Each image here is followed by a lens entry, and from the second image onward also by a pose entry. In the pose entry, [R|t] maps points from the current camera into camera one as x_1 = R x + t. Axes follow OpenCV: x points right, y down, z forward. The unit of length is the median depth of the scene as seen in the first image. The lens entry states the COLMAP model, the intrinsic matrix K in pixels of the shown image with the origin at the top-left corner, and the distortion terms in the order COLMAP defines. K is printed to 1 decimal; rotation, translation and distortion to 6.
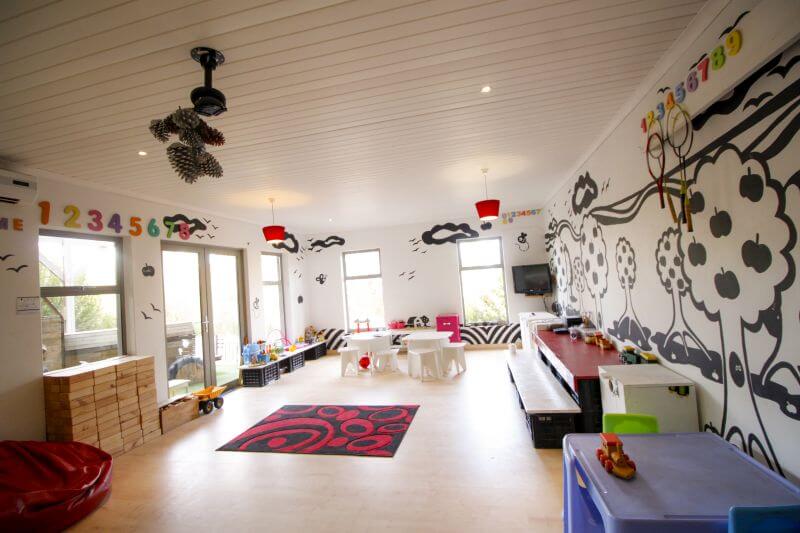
lens RADIAL K [[360.5, 0, 399.4], [0, 360.5, 267.1], [0, 0, 1]] dist [0.000537, -0.000041]
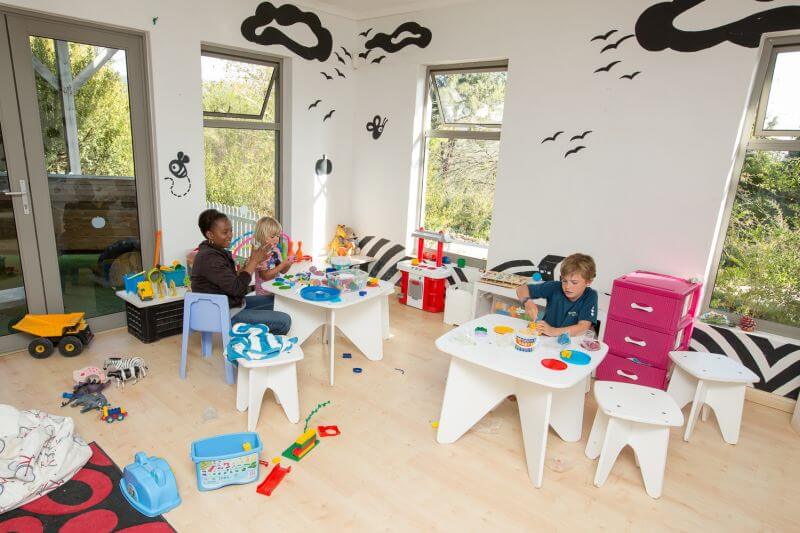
lens RADIAL K [[492.1, 0, 397.8], [0, 492.1, 269.0], [0, 0, 1]] dist [0.007449, 0.003236]
pose [[0.864556, 0.232884, -0.445319, 0.125339], [-0.087252, 0.942244, 0.323362, -0.001728], [0.494905, -0.240710, 0.834942, 0.464478]]
